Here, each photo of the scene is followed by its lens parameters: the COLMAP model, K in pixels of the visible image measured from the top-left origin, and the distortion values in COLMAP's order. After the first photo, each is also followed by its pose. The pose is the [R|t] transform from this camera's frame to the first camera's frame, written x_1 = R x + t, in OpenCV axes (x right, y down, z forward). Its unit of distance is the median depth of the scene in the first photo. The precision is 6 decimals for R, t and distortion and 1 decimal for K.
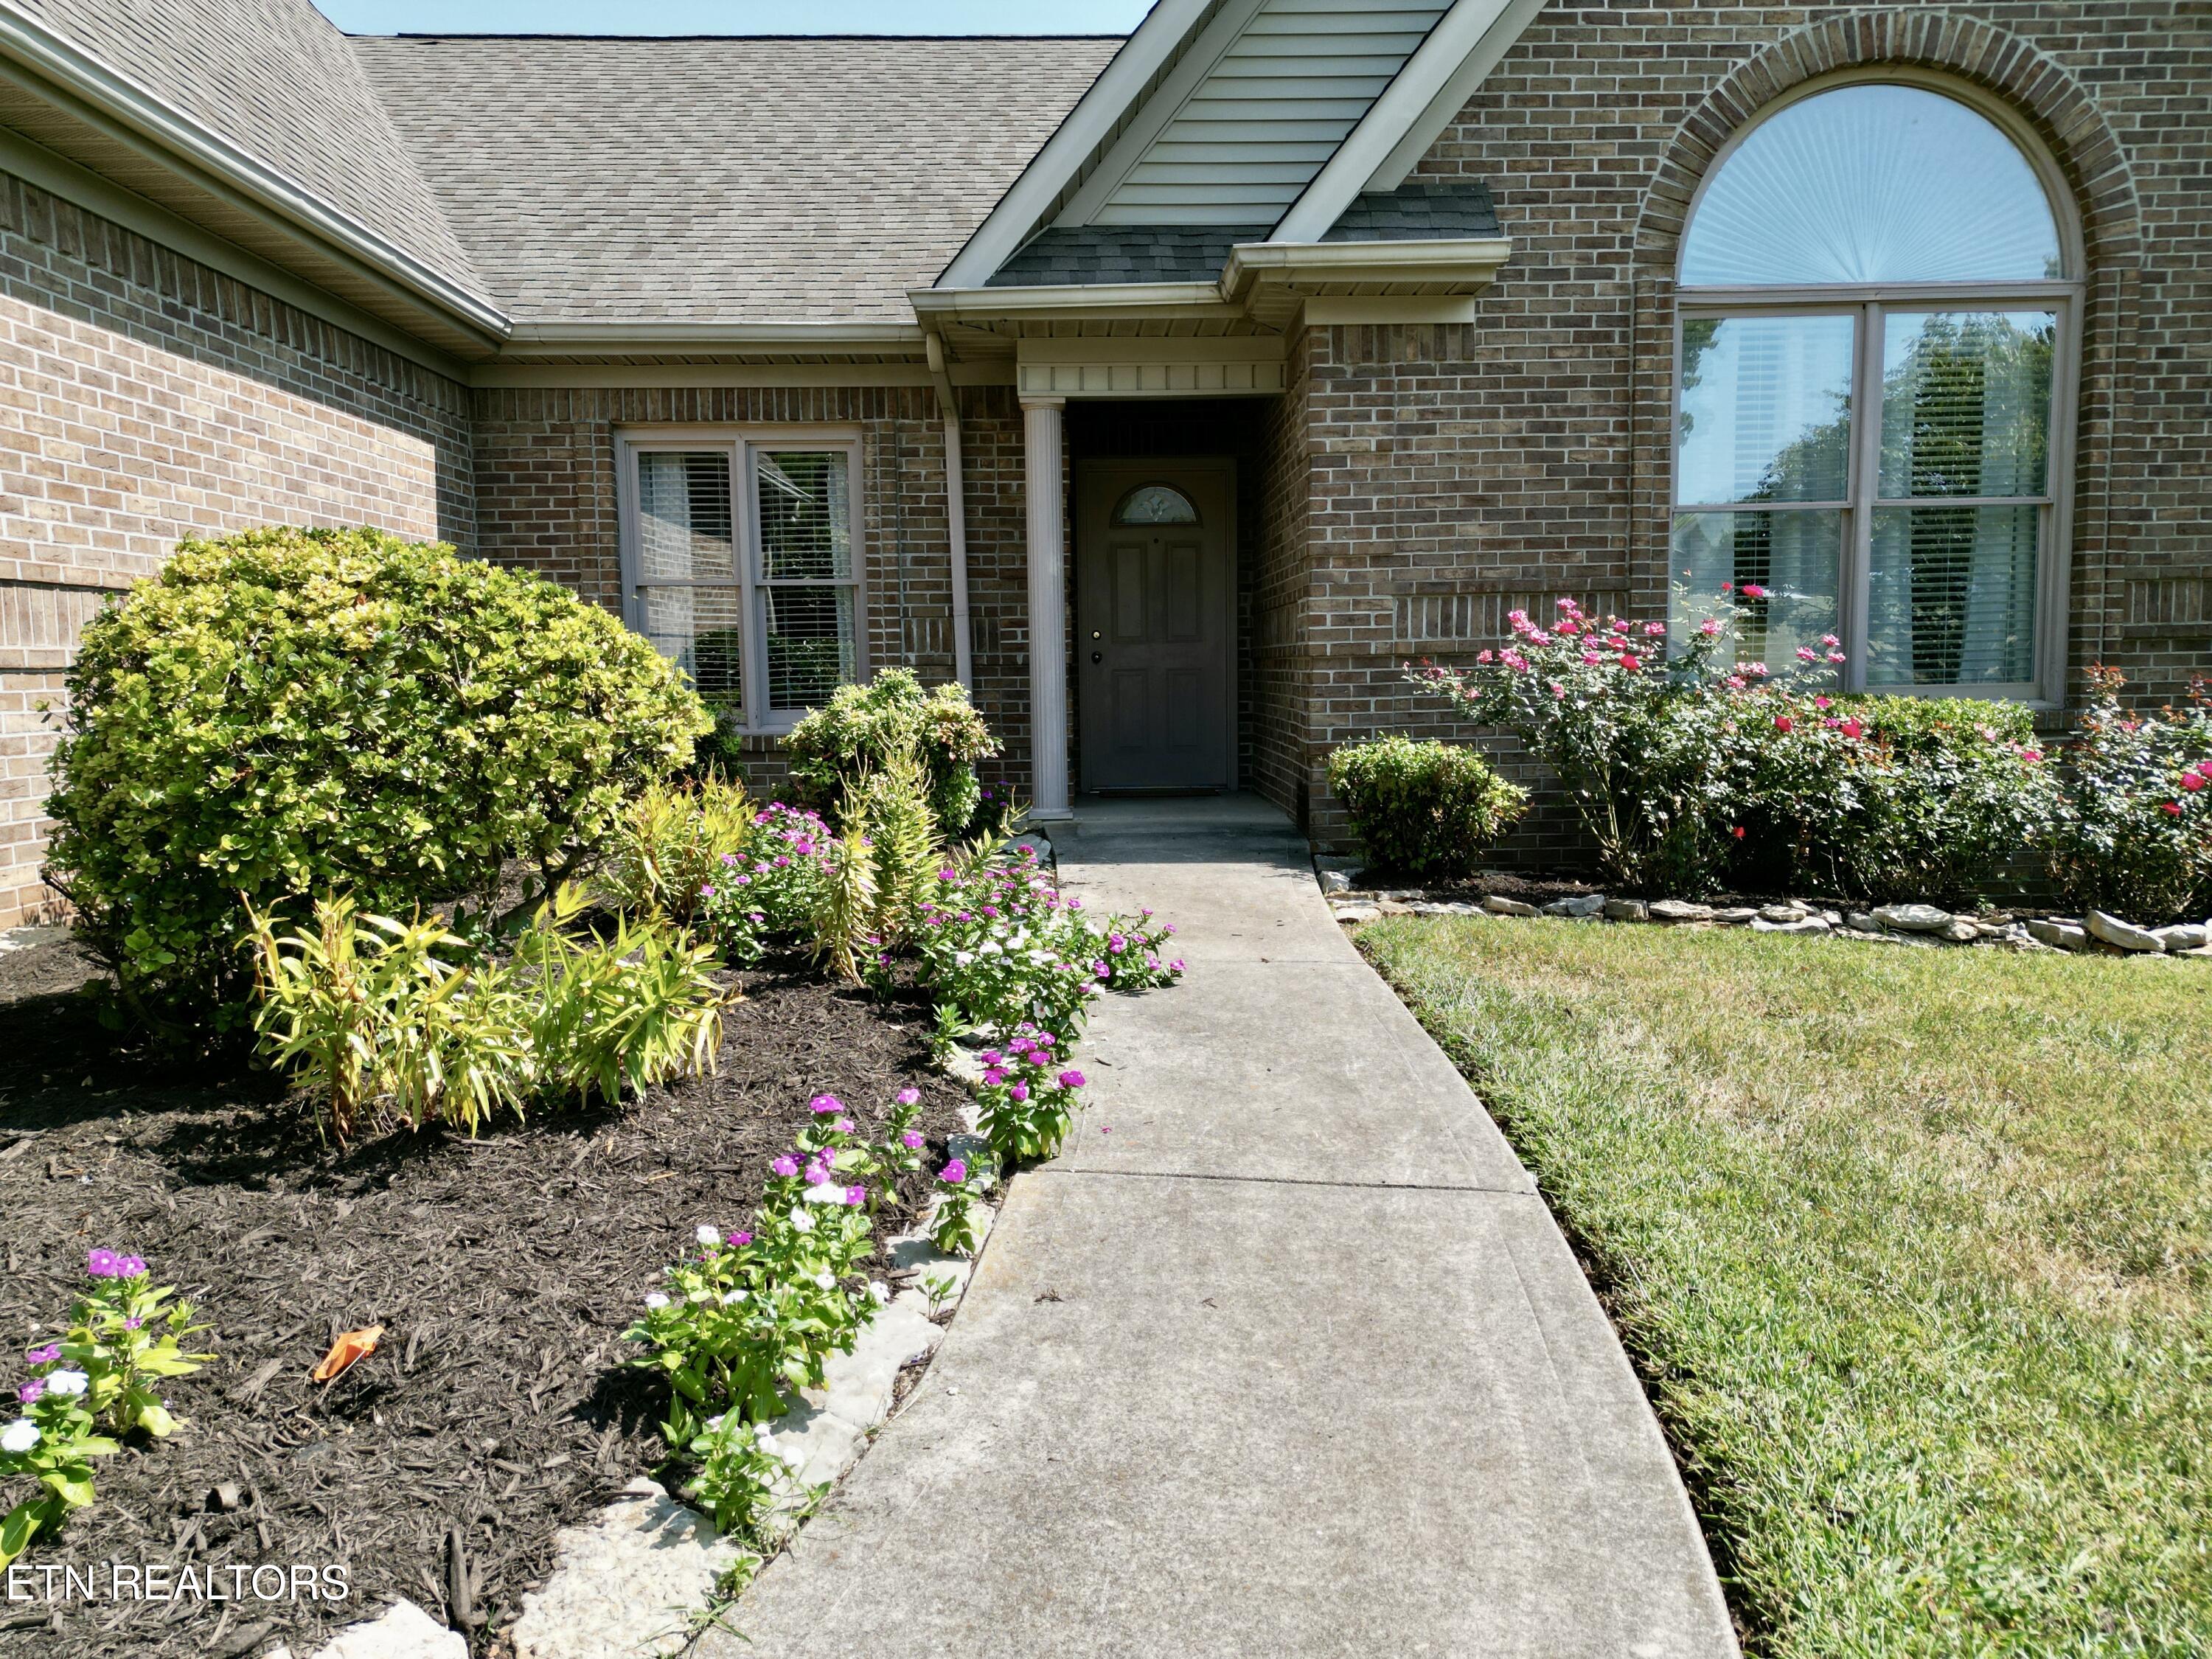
lens RADIAL K [[1549.7, 0, 1101.7], [0, 1549.7, 836.5], [0, 0, 1]] dist [0.039596, -0.021385]
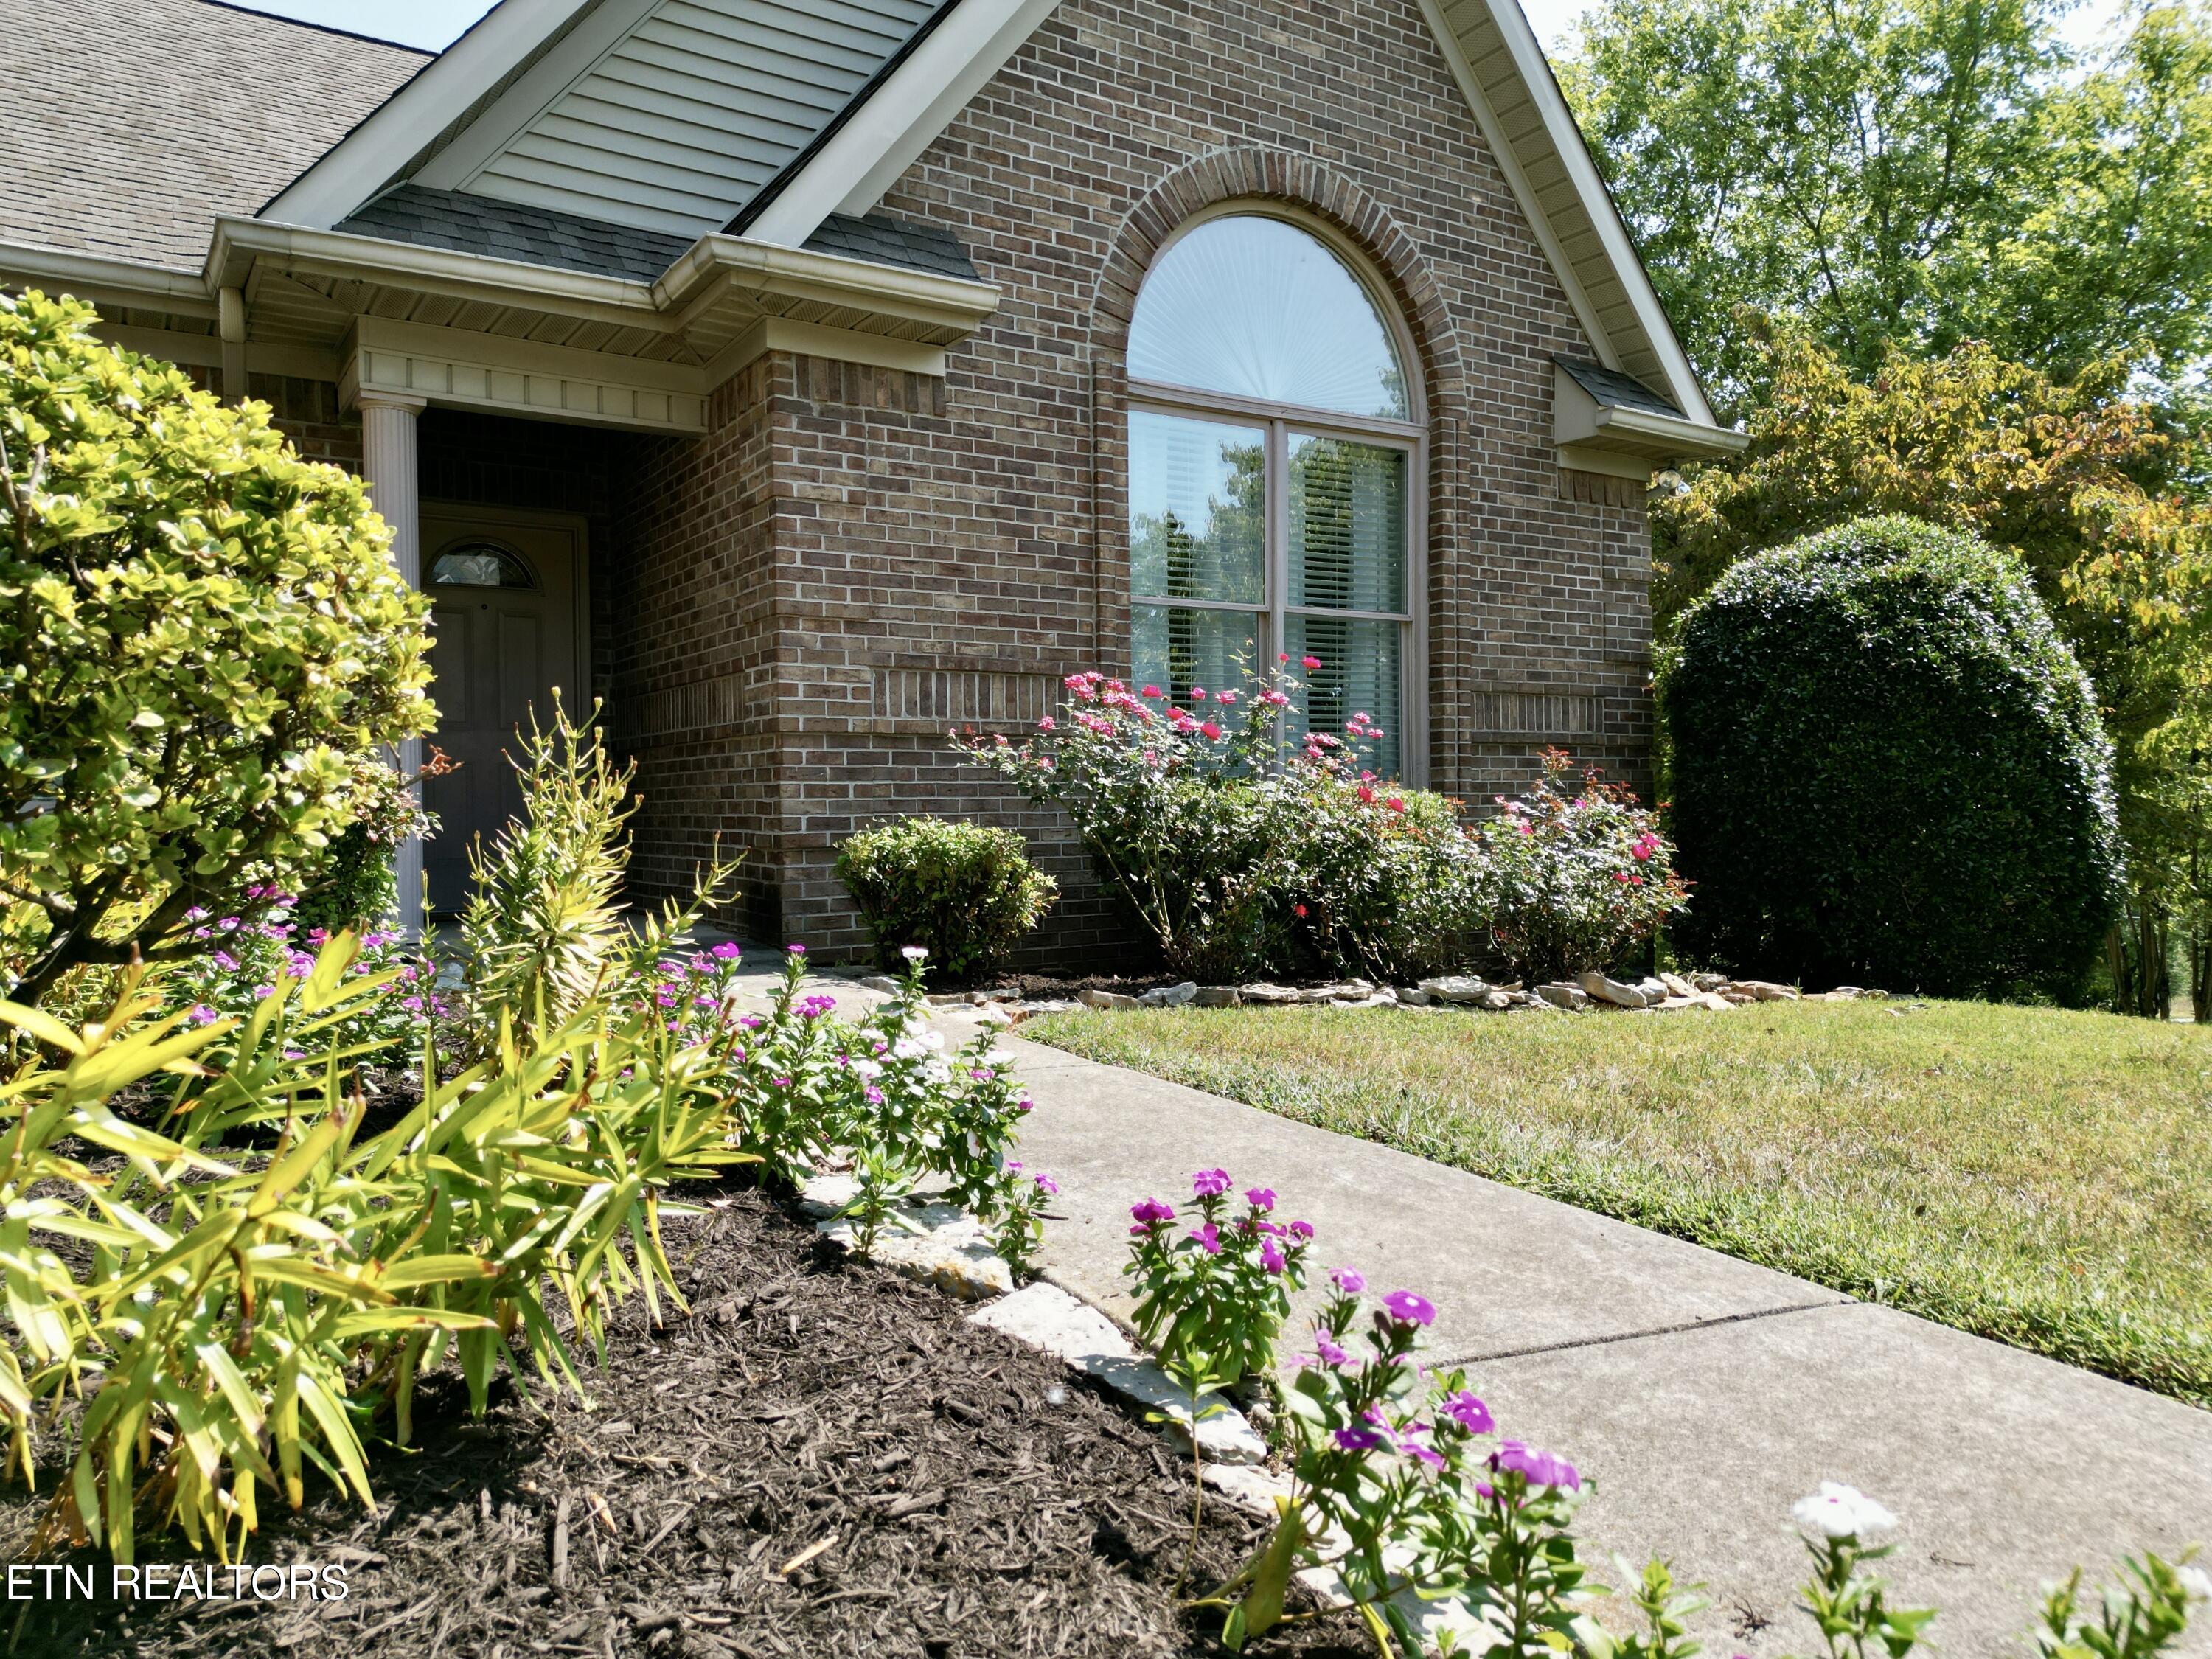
lens RADIAL K [[1556.7, 0, 1110.4], [0, 1556.7, 826.2], [0, 0, 1]] dist [0.062571, -0.058680]
pose [[0.856244, 0.001385, 0.516570, -0.152915], [0.052029, 0.994680, -0.088907, 0.019956], [-0.513945, 0.103003, 0.851617, 0.193643]]
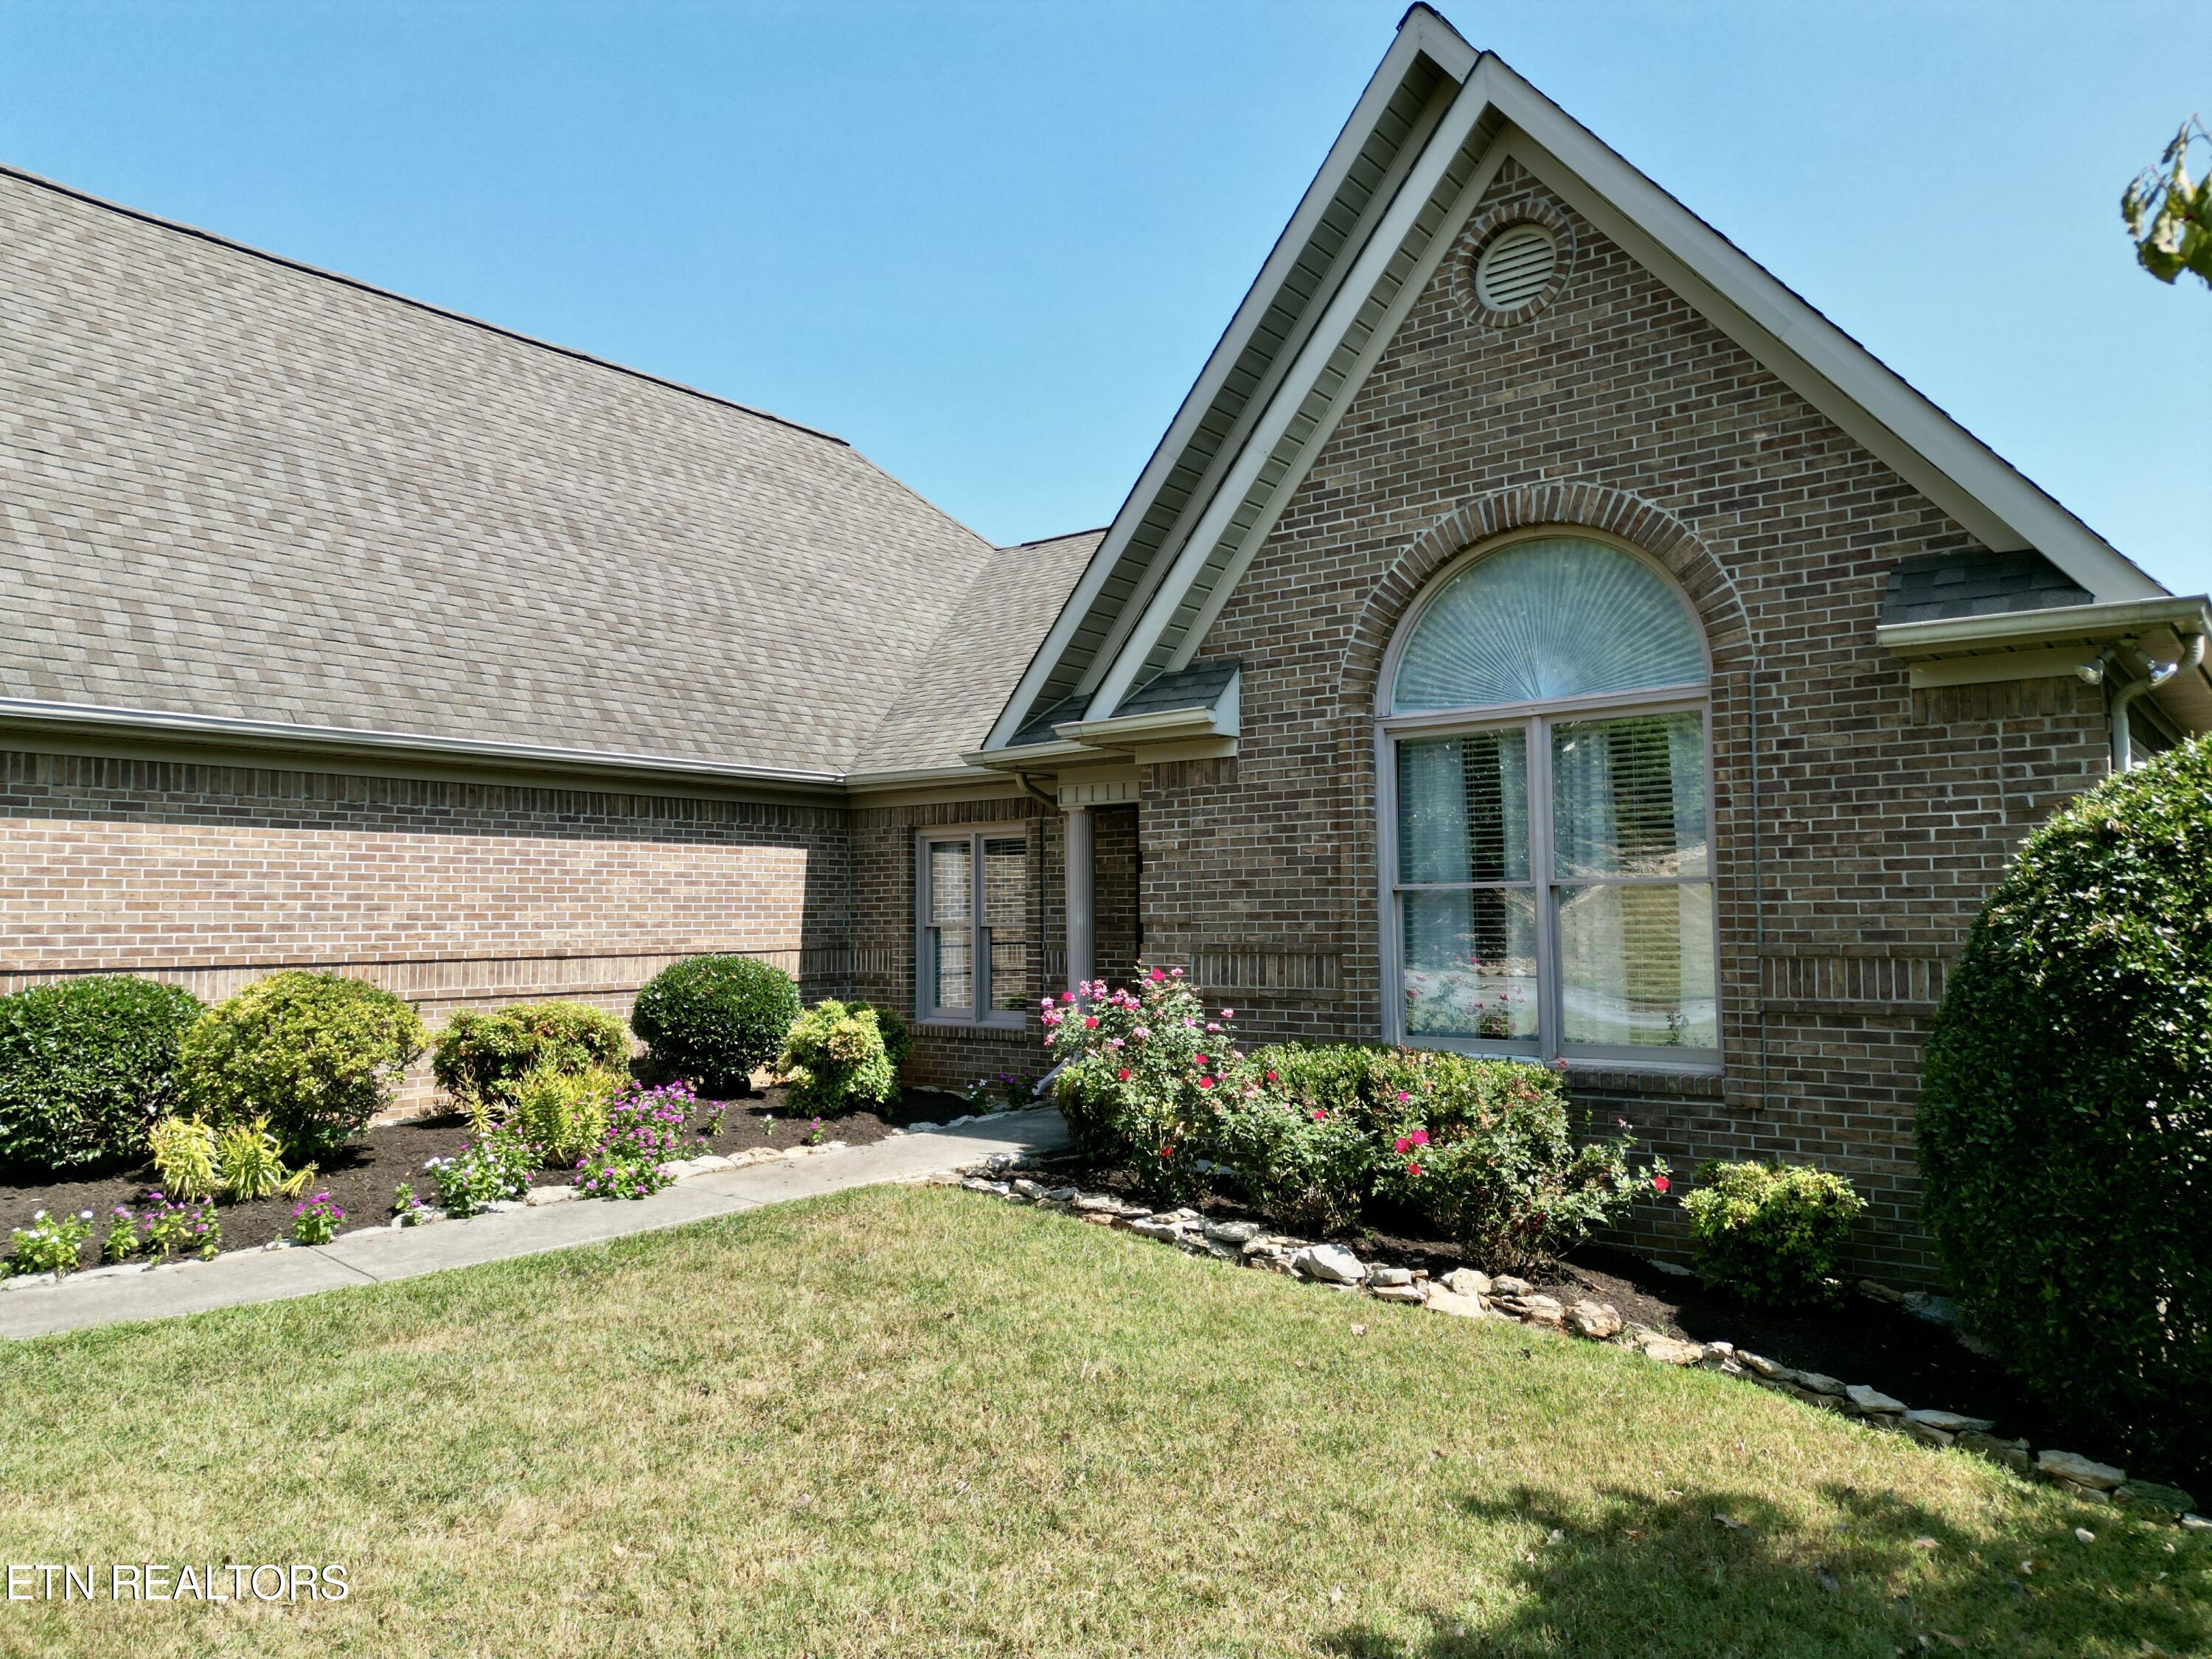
lens RADIAL K [[1482.6, 0, 1127.0], [0, 1482.6, 855.3], [0, 0, 1]] dist [0.061242, -0.128748]
pose [[0.776257, -0.018938, -0.630132, 0.978804], [-0.071459, 0.990463, -0.117796, -0.084788], [0.626354, 0.136468, 0.767501, -0.039457]]
